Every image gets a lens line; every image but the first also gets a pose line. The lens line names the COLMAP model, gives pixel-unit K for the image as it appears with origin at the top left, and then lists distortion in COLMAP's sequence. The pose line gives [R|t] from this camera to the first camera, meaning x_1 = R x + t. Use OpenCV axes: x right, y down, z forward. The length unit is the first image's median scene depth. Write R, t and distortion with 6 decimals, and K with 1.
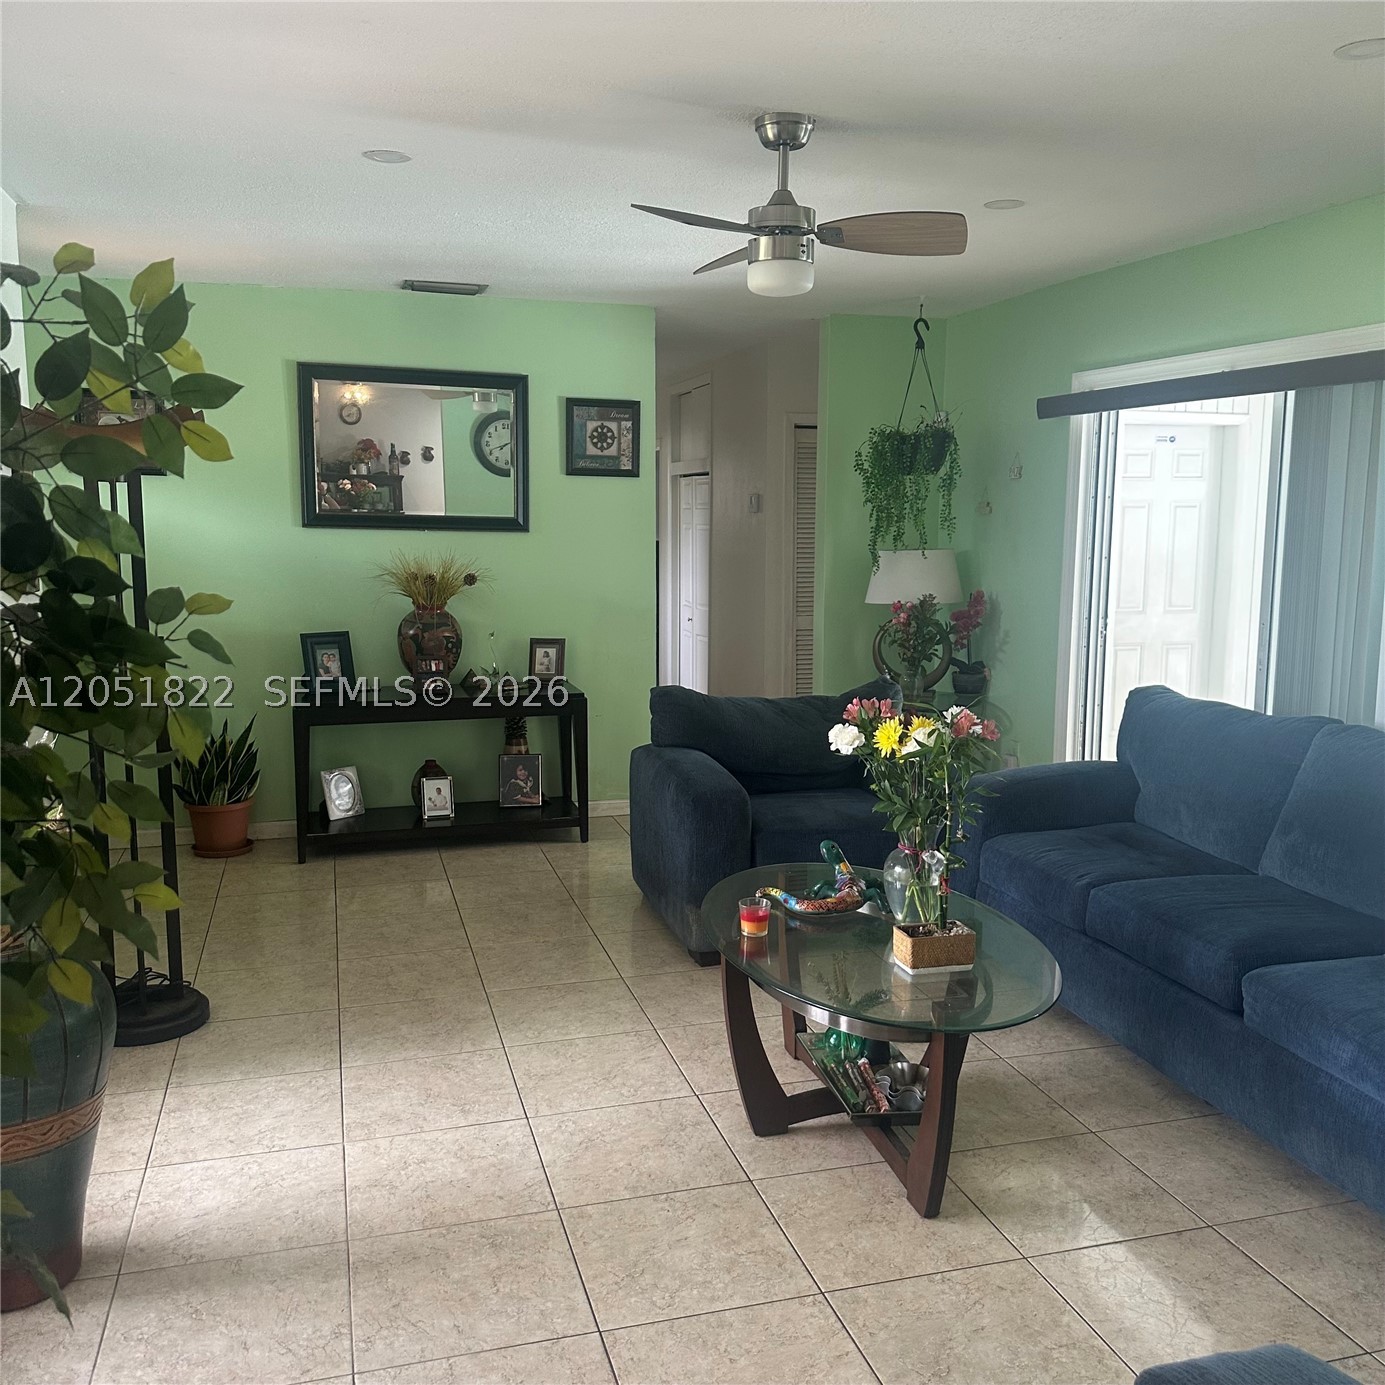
lens RADIAL K [[1297.8, 0, 695.7], [0, 1297.8, 696.3], [0, 0, 1]] dist [0.143496, -0.251966]
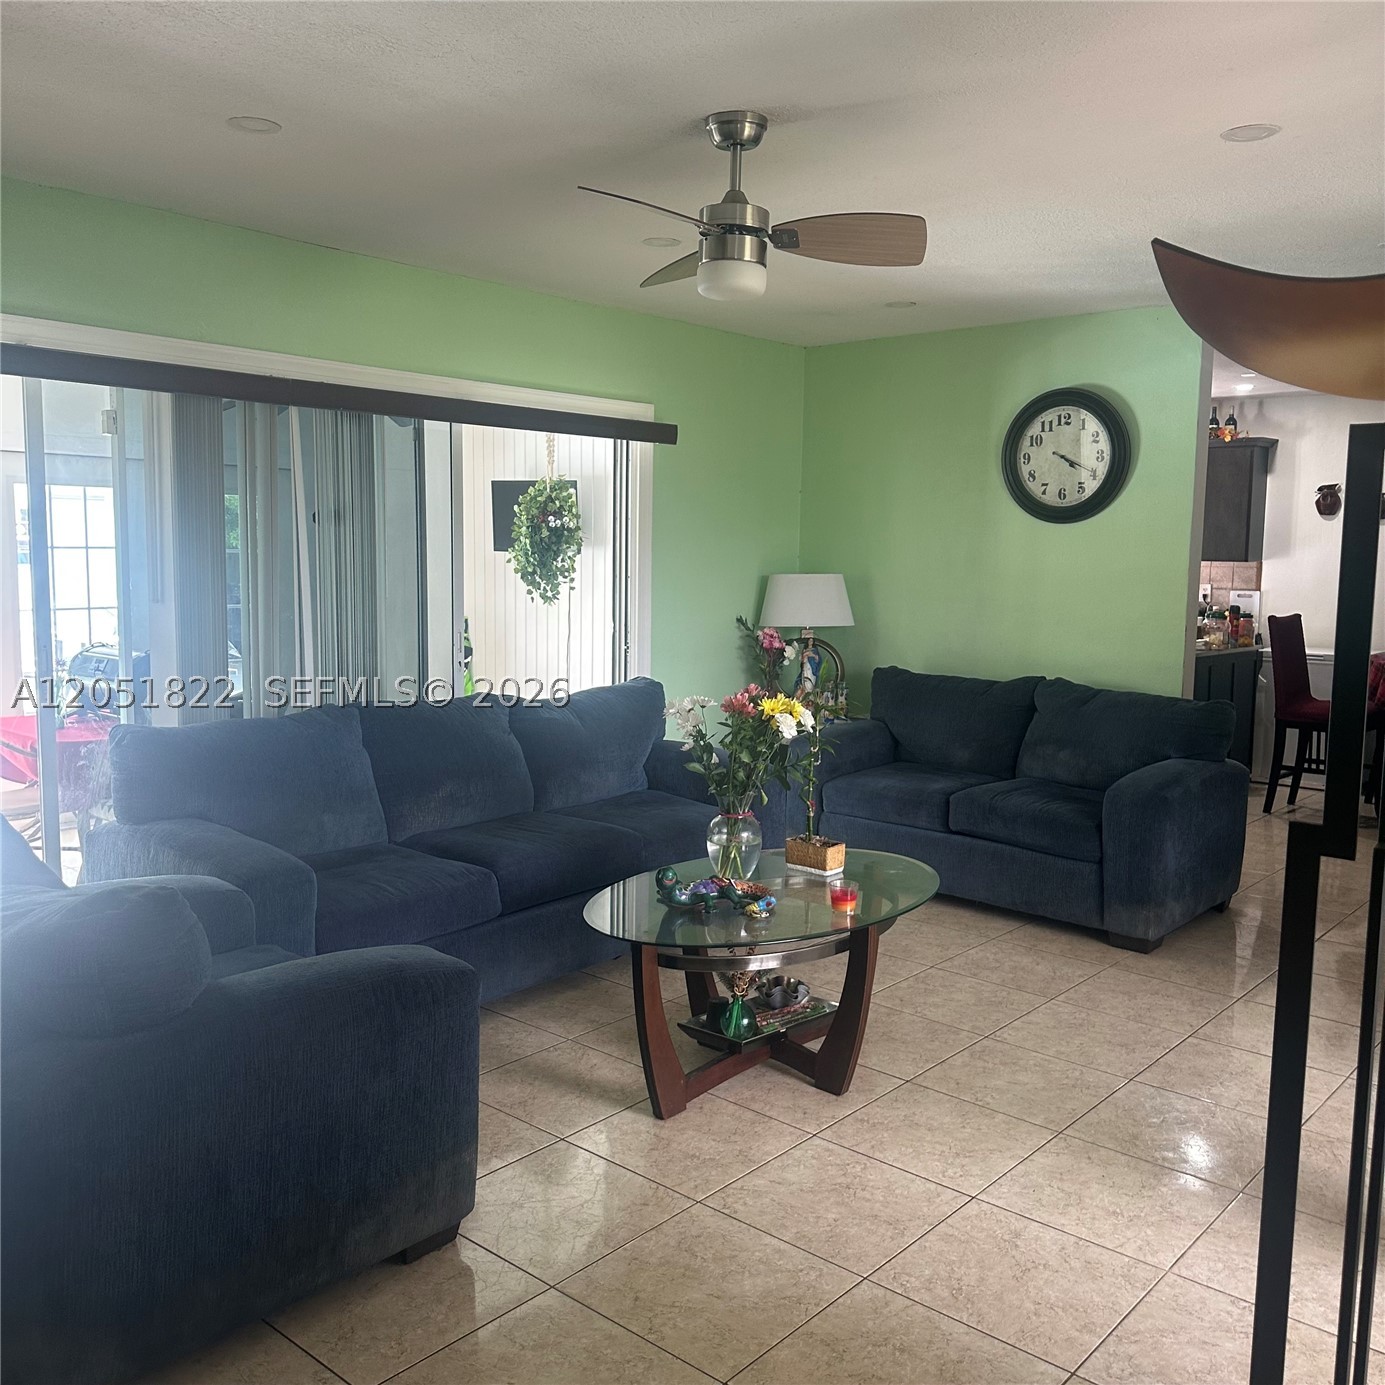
lens RADIAL K [[1297.8, 0, 695.7], [0, 1297.8, 696.3], [0, 0, 1]] dist [0.143496, -0.251966]
pose [[-0.551050, -0.115280, 0.826471, -0.744899], [0.099221, 0.974334, 0.202061, -0.222298], [-0.828553, 0.193348, -0.525468, 1.589431]]
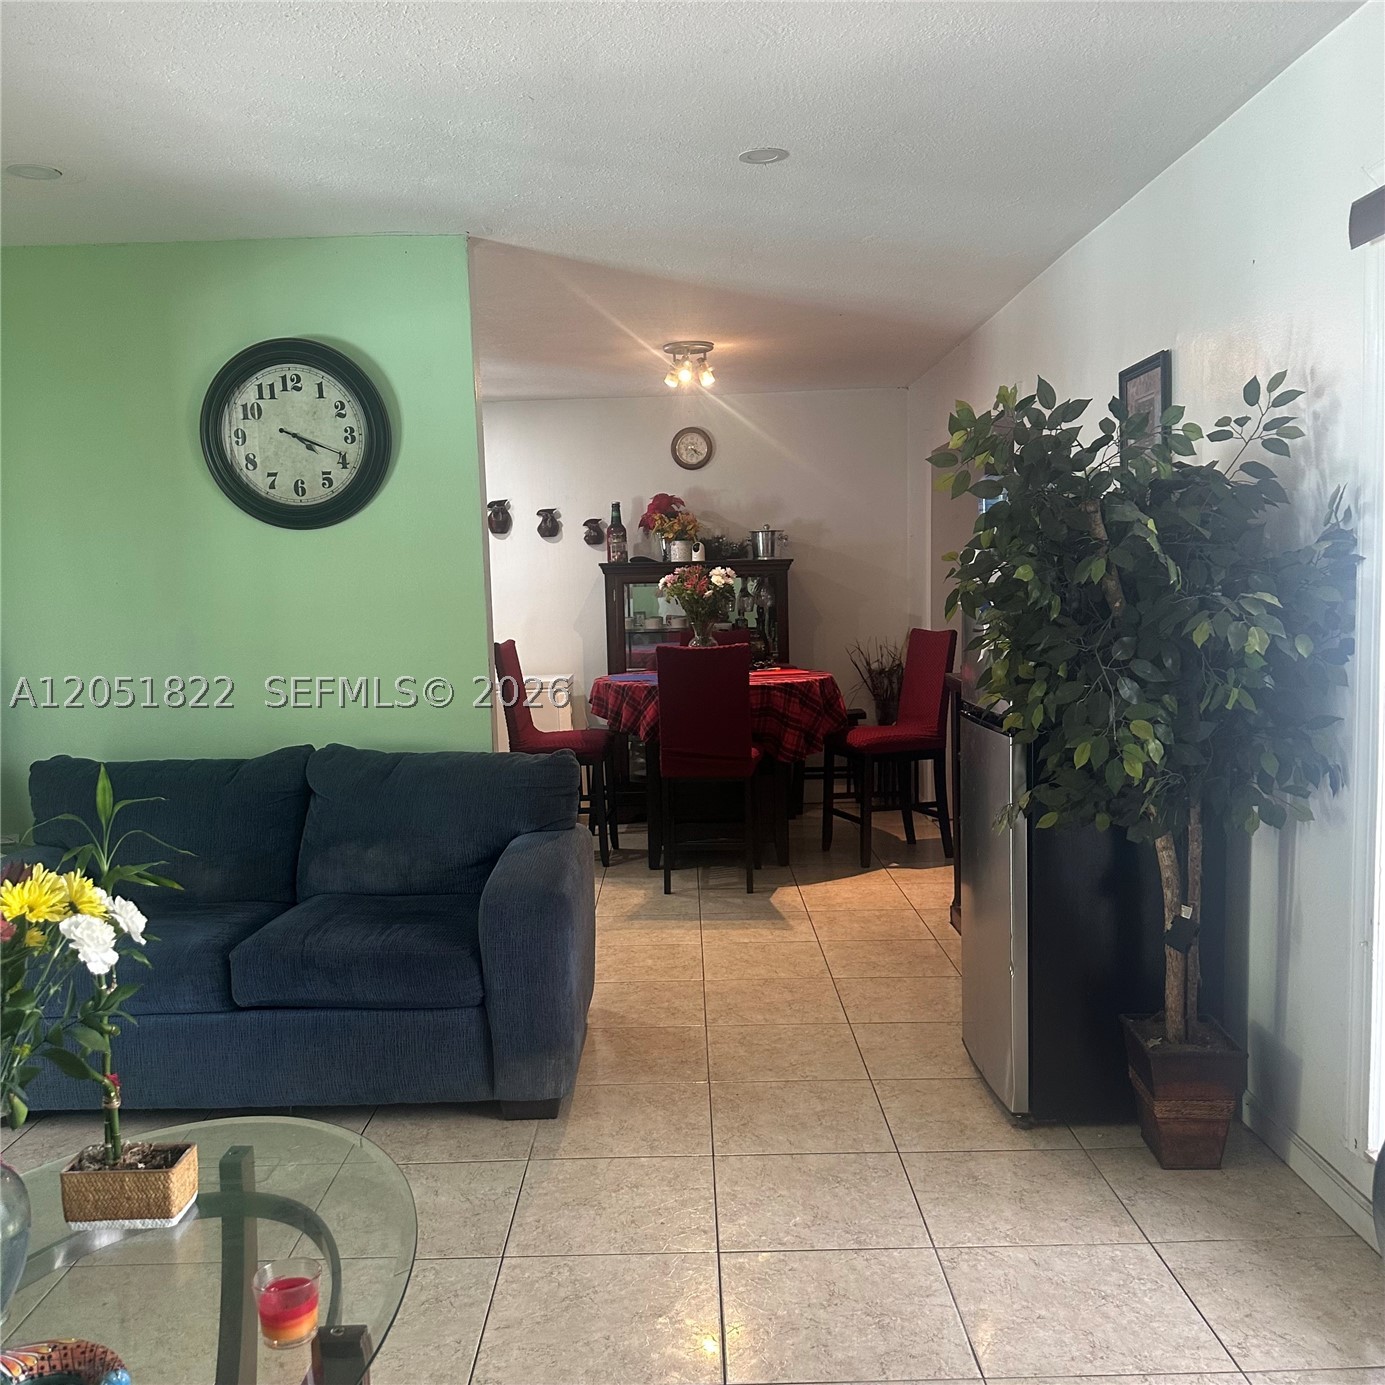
lens RADIAL K [[1297.8, 0, 695.7], [0, 1297.8, 696.3], [0, 0, 1]] dist [0.143496, -0.251966]
pose [[-0.962493, -0.004960, 0.271263, -0.226428], [0.059150, 0.971946, 0.227645, -0.150961], [-0.264782, 0.235152, -0.935197, 1.321867]]
